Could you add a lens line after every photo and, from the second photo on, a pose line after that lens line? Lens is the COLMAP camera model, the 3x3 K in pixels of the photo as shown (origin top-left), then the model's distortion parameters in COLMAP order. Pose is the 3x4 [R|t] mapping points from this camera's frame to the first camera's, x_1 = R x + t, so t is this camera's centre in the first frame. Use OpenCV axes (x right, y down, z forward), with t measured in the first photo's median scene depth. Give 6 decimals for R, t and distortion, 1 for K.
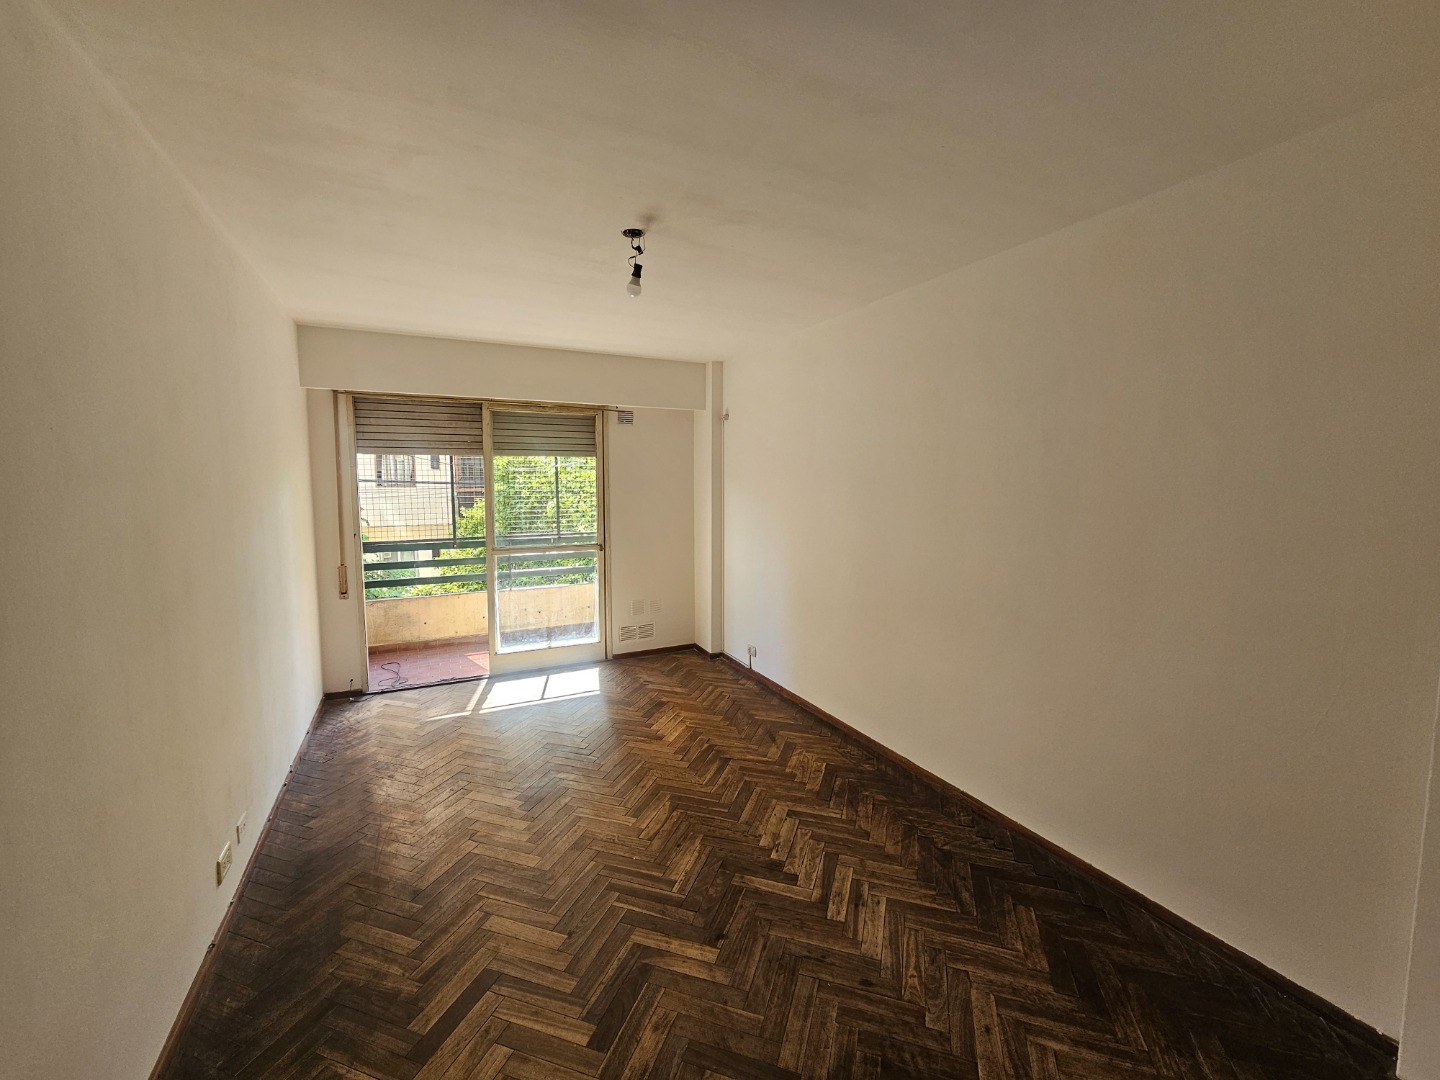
lens RADIAL K [[593.3, 0, 732.5], [0, 593.3, 532.0], [0, 0, 1]] dist [-0.000346, -0.000081]
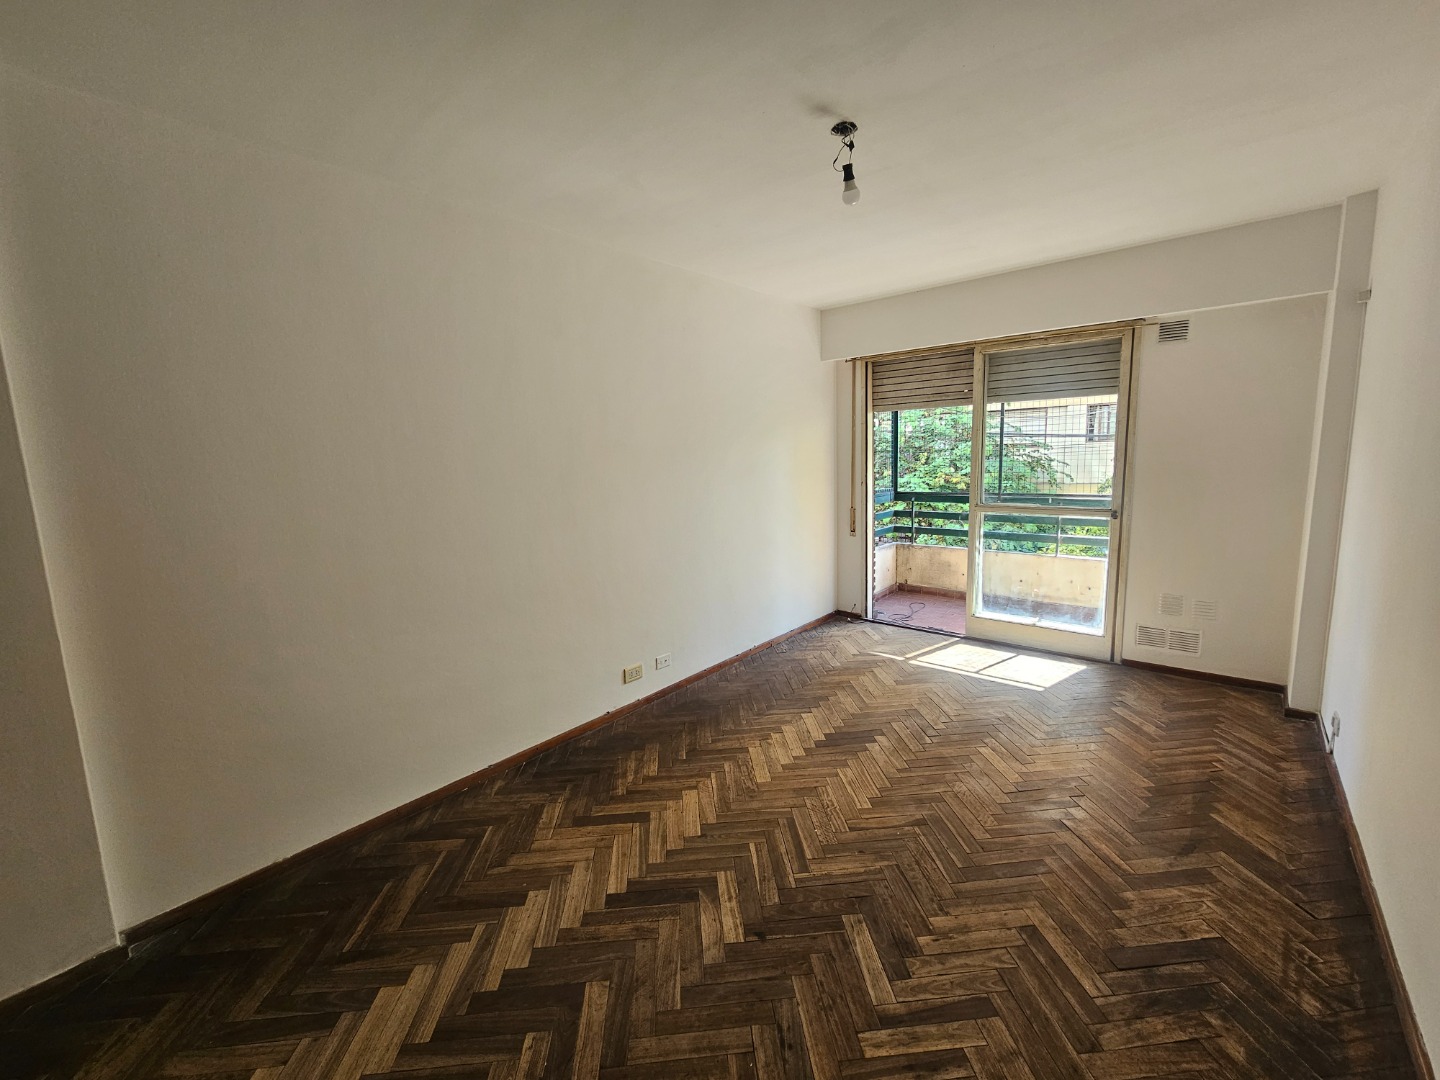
lens RADIAL K [[595.5, 0, 715.1], [0, 595.5, 535.9], [0, 0, 1]] dist [-0.000473, 0.000481]
pose [[0.376499, 0.121863, -0.918367, 0.329096], [-0.049610, 0.992540, 0.111367, -0.007395], [0.925088, 0.003631, 0.379736, 0.274320]]
